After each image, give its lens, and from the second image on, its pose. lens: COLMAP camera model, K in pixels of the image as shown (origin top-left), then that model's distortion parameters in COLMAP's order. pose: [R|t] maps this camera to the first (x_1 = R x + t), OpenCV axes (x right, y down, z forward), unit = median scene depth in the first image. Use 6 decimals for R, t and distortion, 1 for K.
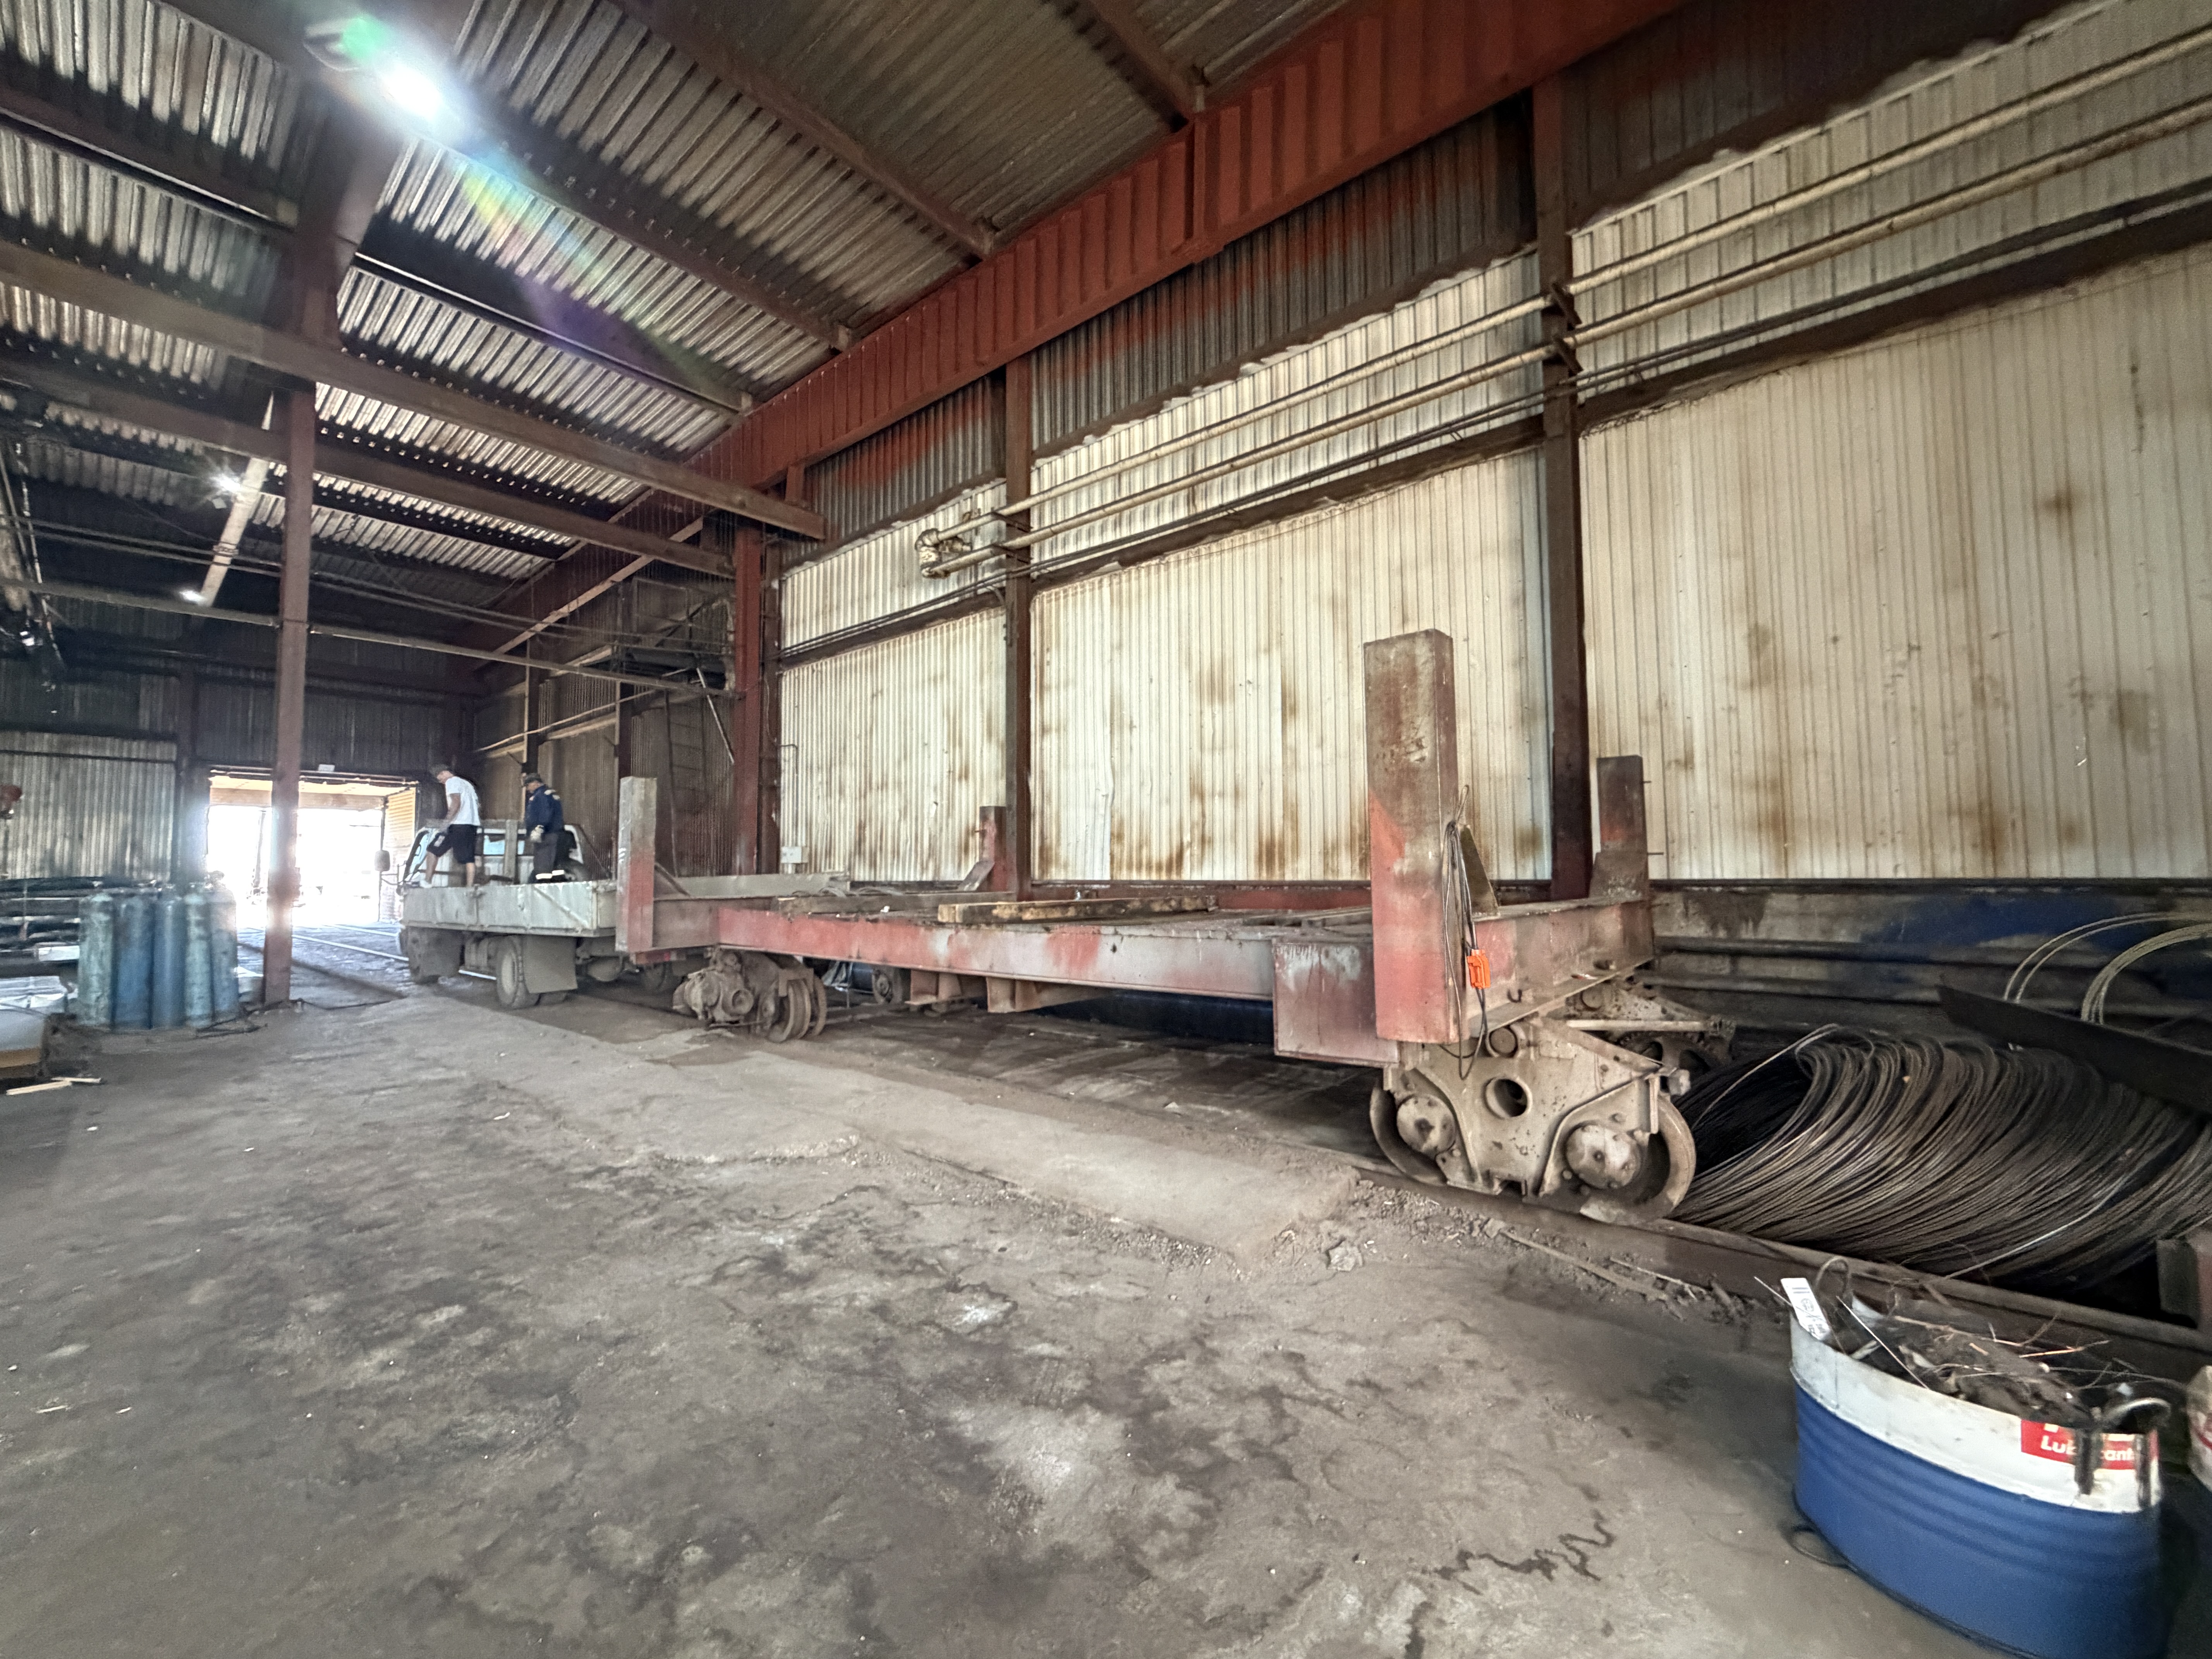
lens RADIAL K [[881.5, 0, 1106.0], [0, 881.5, 829.5], [0, 0, 1]] dist [0.000211, -0.000389]
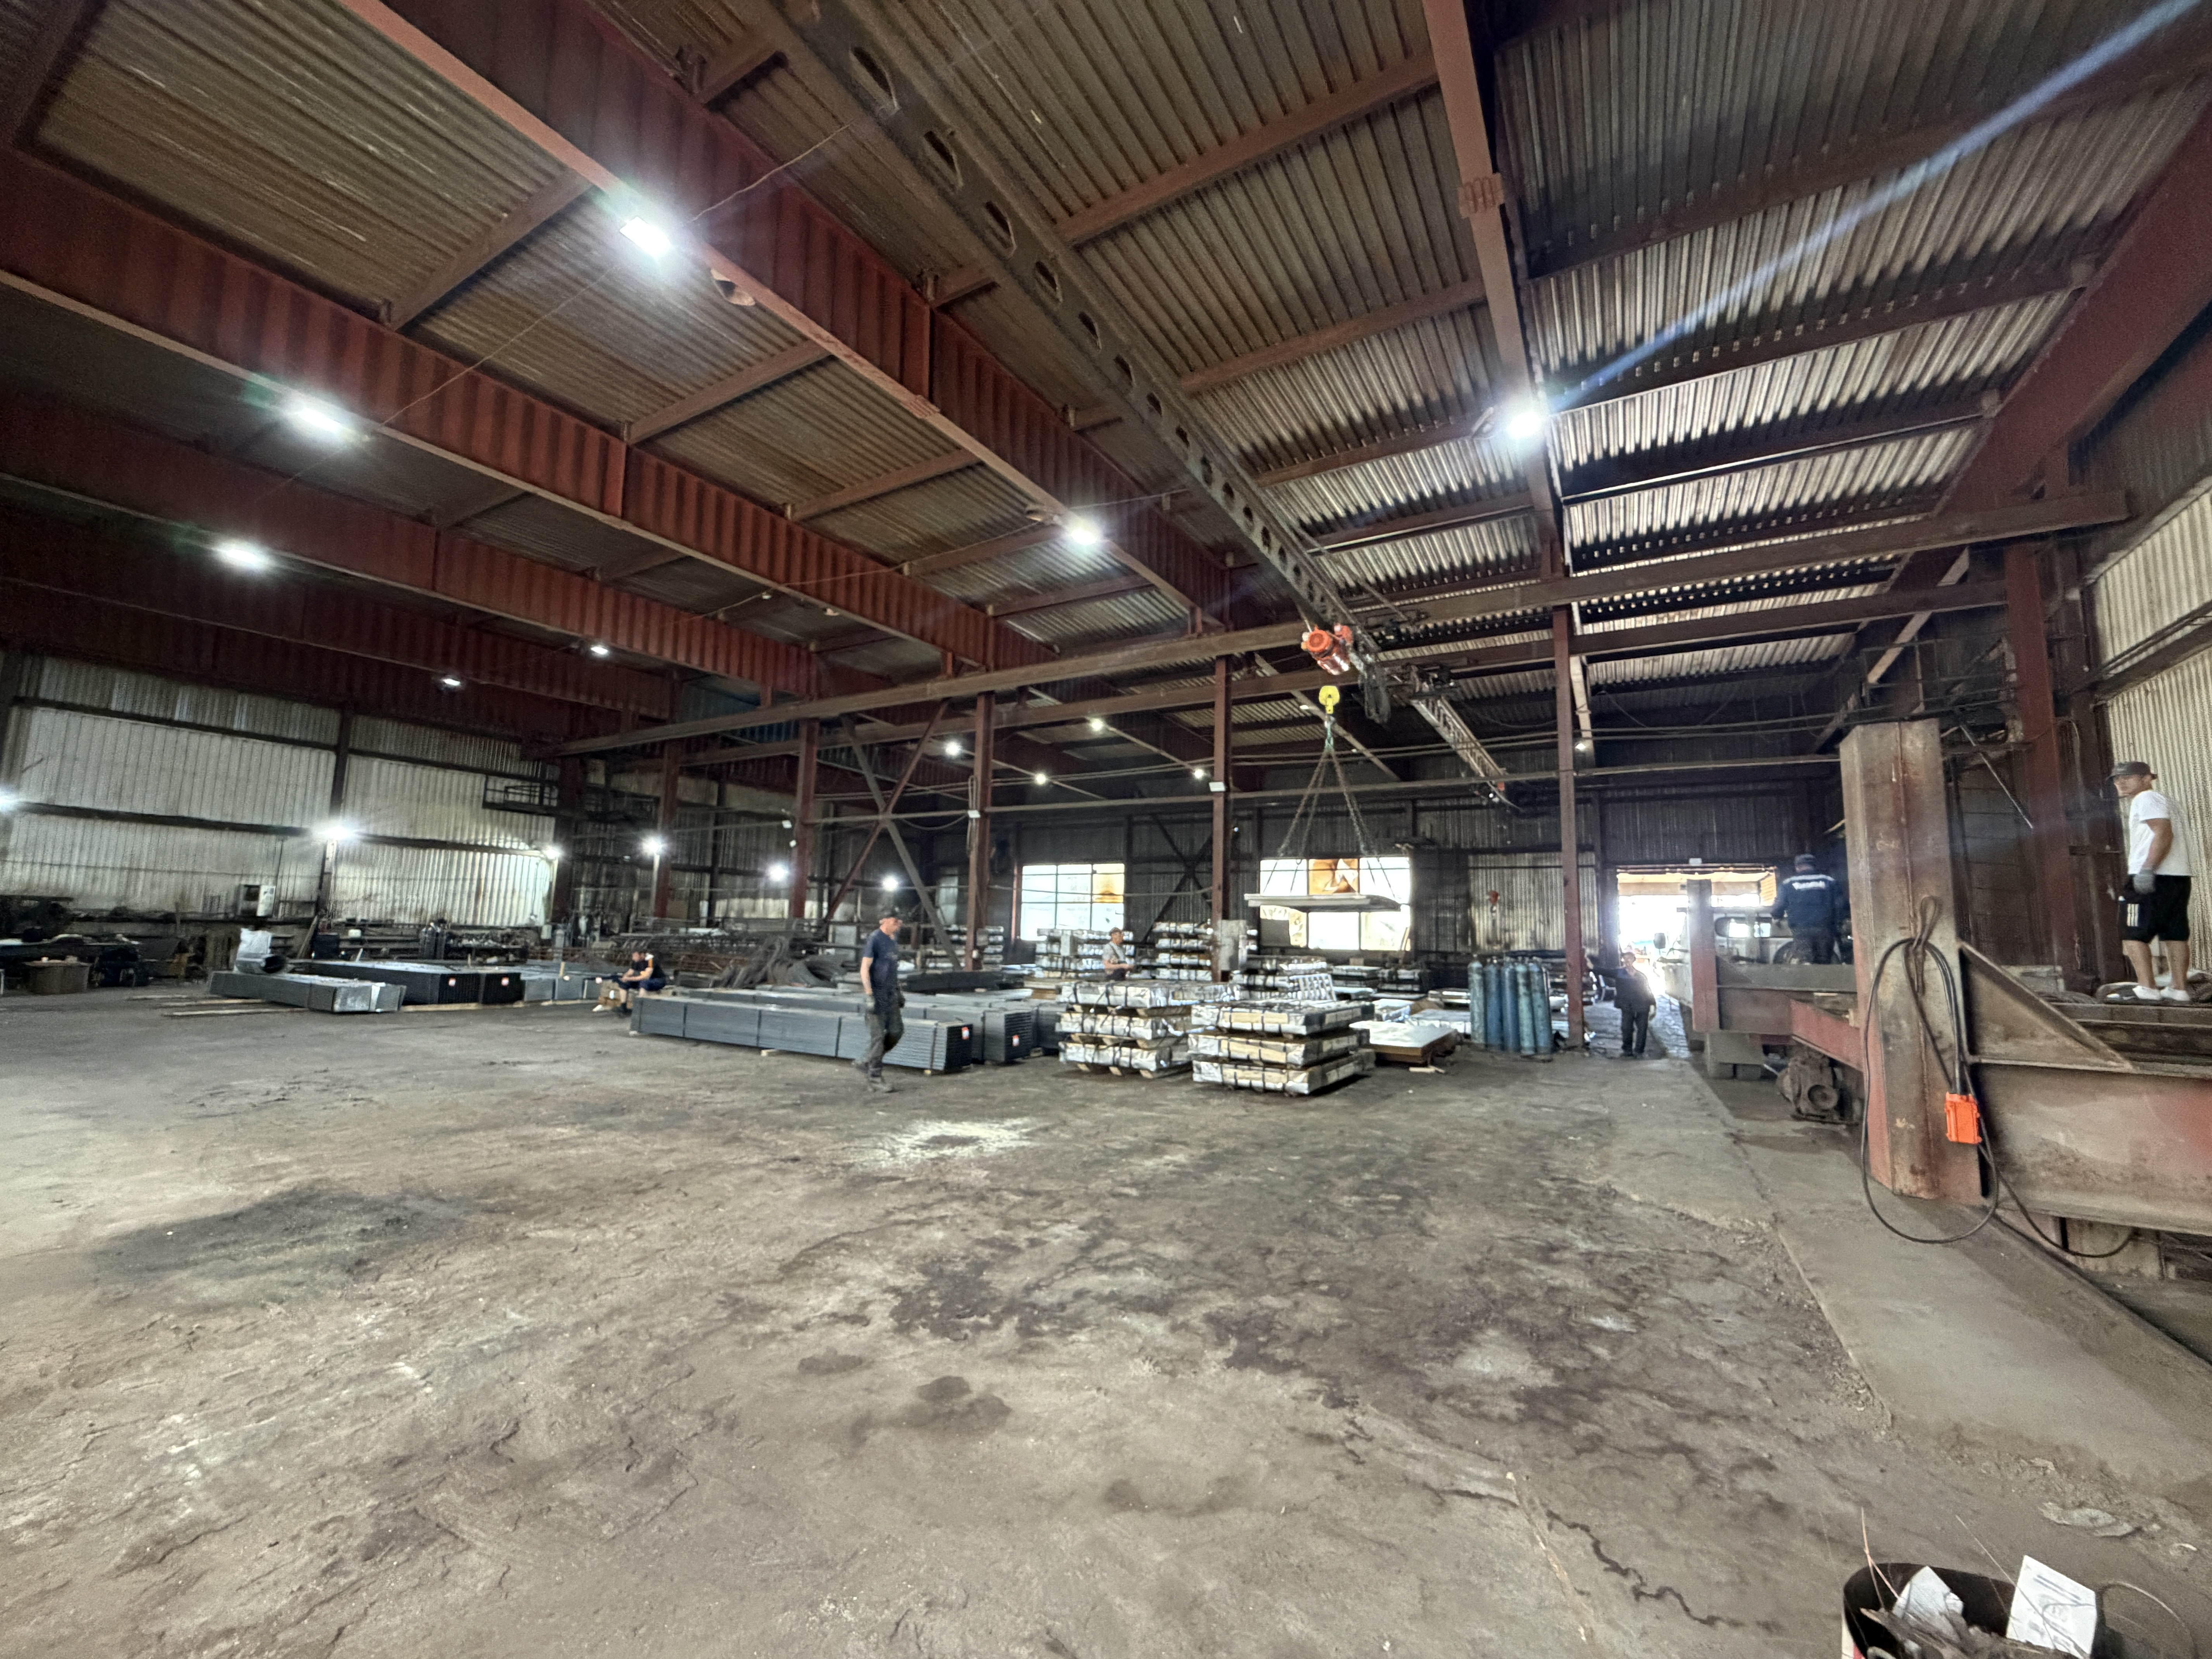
lens RADIAL K [[881.5, 0, 1106.0], [0, 881.5, 829.5], [0, 0, 1]] dist [0.000211, -0.000389]
pose [[0.189591, -0.108426, -0.975858, 0.959553], [0.021790, 0.994104, -0.106219, -0.034781], [0.981621, -0.001126, 0.190836, 0.047759]]
